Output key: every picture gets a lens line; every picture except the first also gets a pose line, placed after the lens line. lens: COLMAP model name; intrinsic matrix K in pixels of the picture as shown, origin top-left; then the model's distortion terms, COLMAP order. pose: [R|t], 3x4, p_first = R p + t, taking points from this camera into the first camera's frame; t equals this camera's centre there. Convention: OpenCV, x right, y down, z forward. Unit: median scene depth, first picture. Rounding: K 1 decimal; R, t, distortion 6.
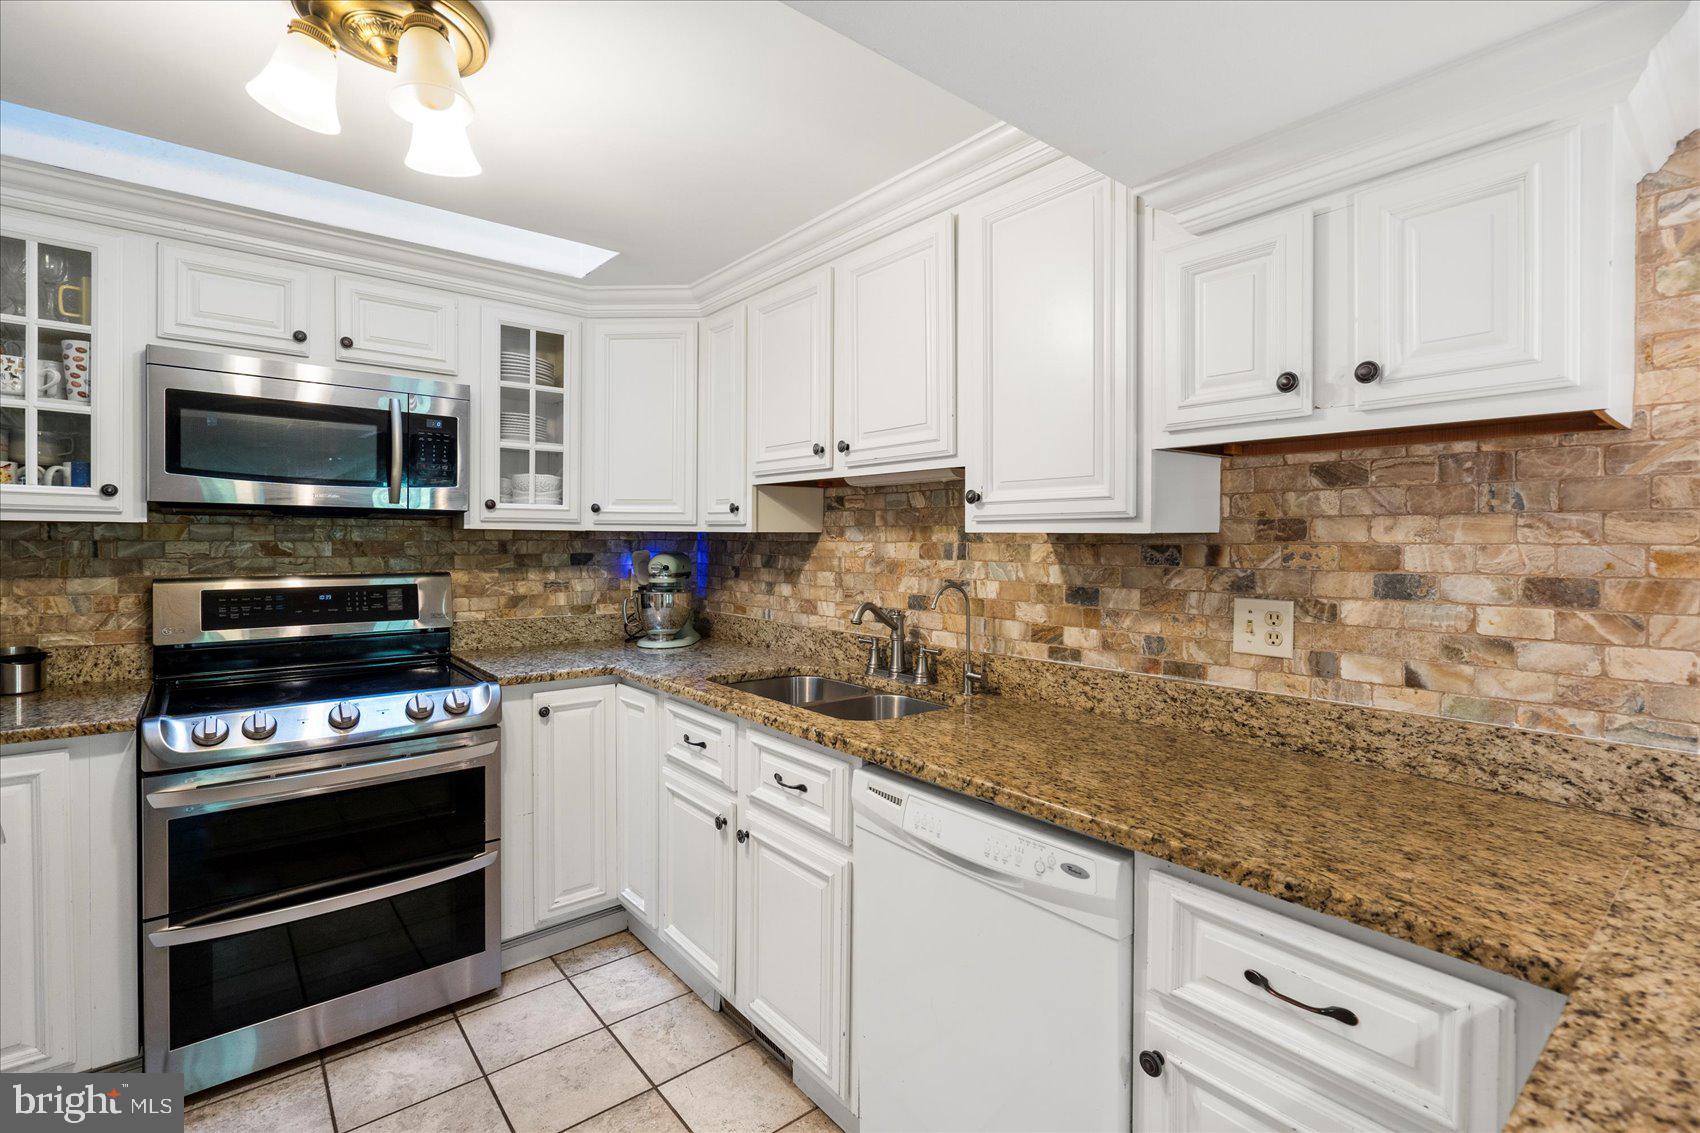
lens RADIAL K [[766.6, 0, 853.6], [0, 766.6, 560.8], [0, 0, 1]] dist [-0.000525, 0.000326]
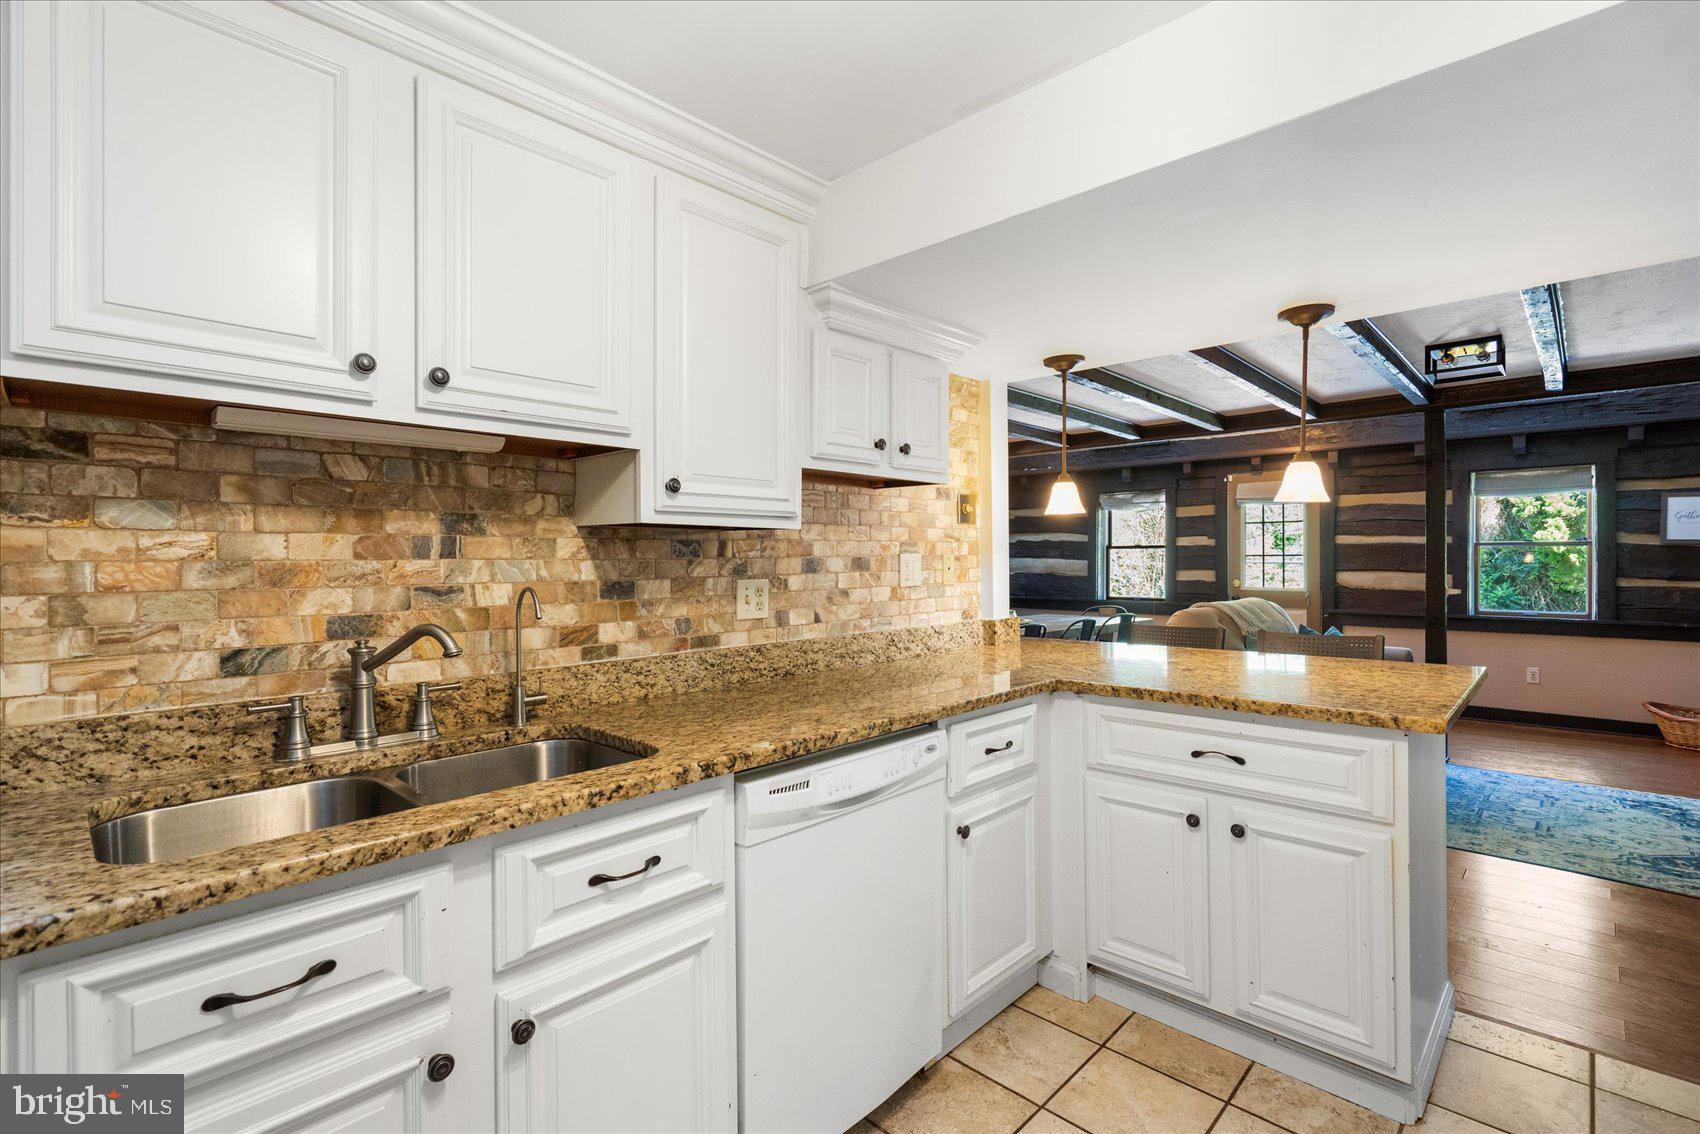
lens RADIAL K [[766.6, 0, 853.6], [0, 766.6, 561.3], [0, 0, 1]] dist [-0.000525, 0.000326]
pose [[-0.106030, -0.005947, 0.994345, -0.634759], [0.032608, 0.999423, 0.009454, 0.007206], [-0.993828, 0.033426, -0.105775, 0.686513]]
